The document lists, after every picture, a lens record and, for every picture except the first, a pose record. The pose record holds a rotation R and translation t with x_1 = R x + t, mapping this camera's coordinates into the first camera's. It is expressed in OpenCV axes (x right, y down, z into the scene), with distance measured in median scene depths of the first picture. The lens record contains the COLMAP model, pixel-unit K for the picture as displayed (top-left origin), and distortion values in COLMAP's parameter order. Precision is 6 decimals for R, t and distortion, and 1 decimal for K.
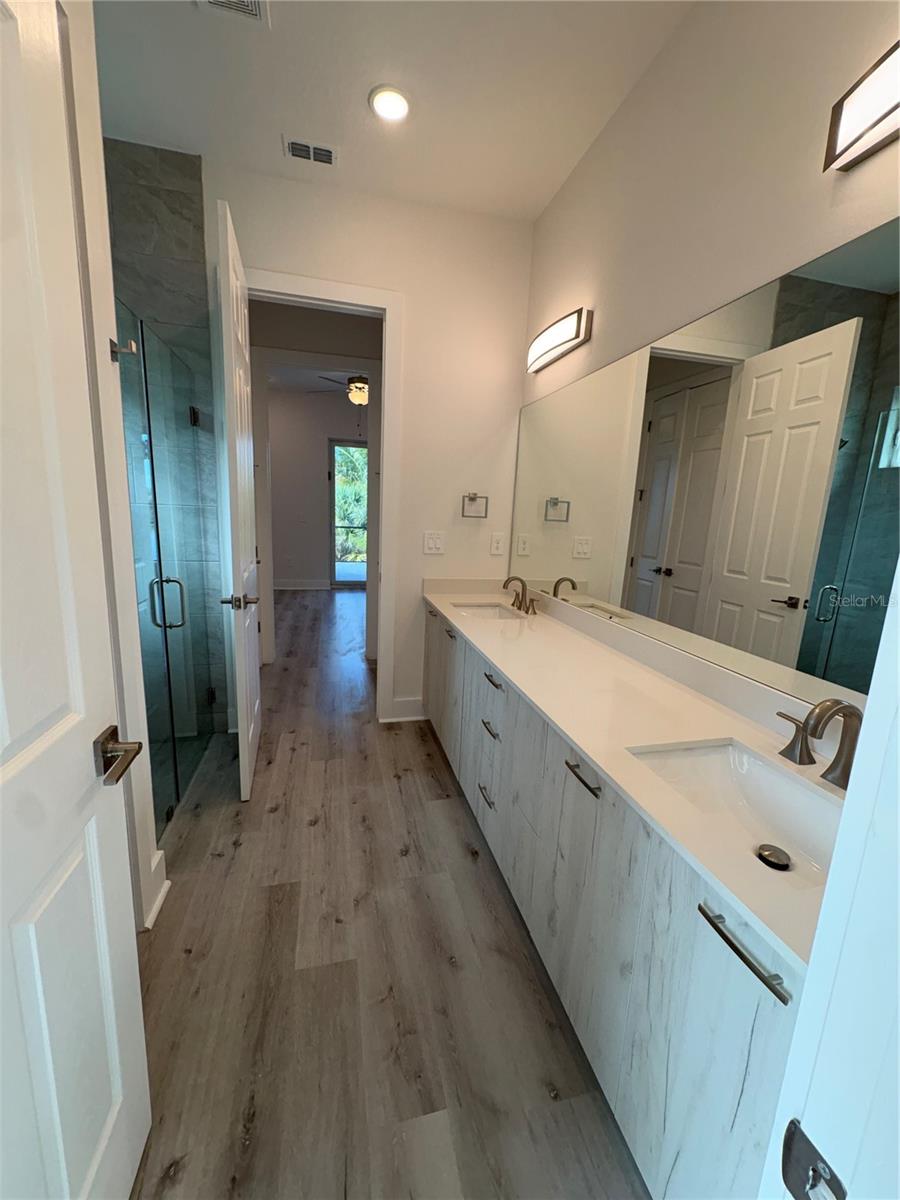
lens RADIAL K [[474.9, 0, 452.5], [0, 474.9, 599.8], [0, 0, 1]] dist [-0.003093, -0.000153]
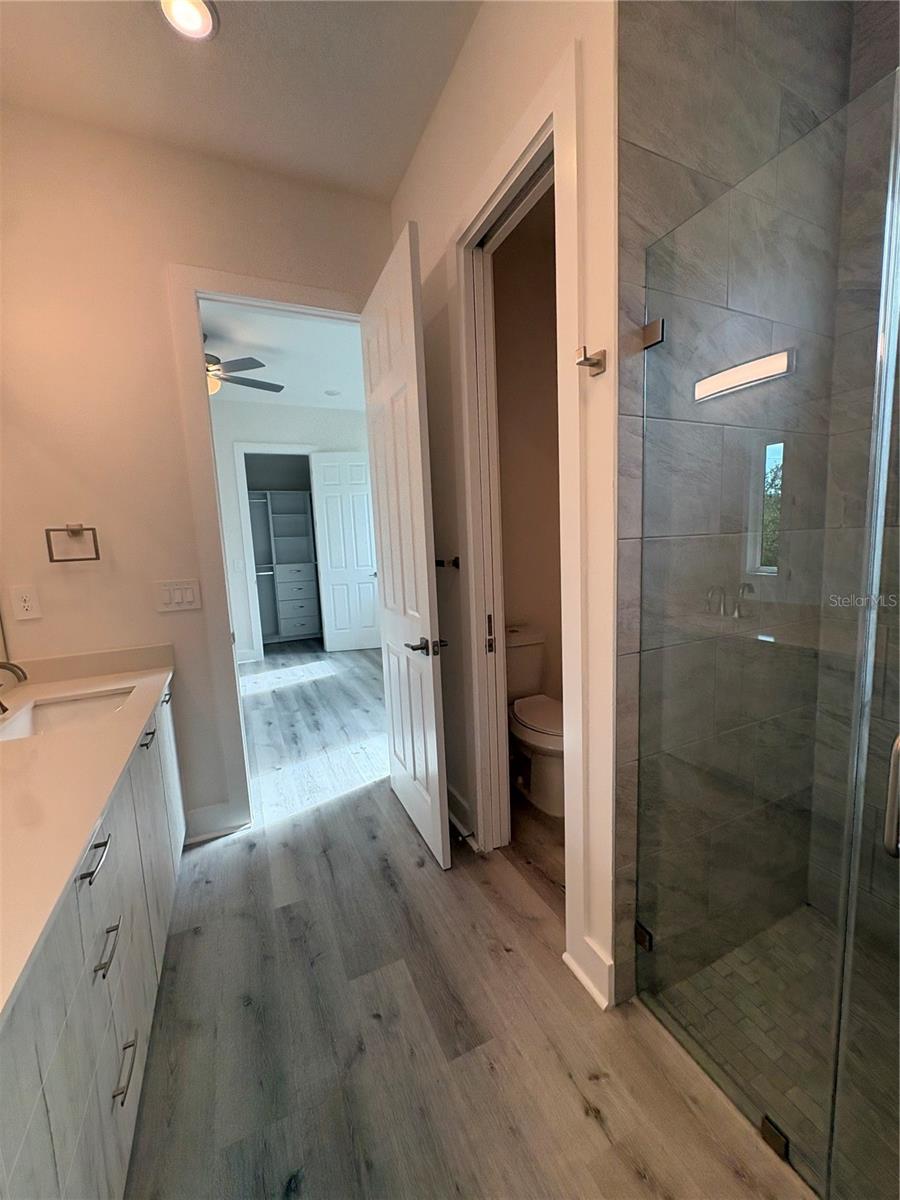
lens RADIAL K [[474.9, 0, 446.0], [0, 474.9, 600.1], [0, 0, 1]] dist [-0.003093, -0.000153]
pose [[-0.985190, 0.014418, -0.170857, -0.228573], [-0.037999, 0.953323, 0.299553, -0.296922], [0.167200, 0.301609, -0.938656, 1.601808]]
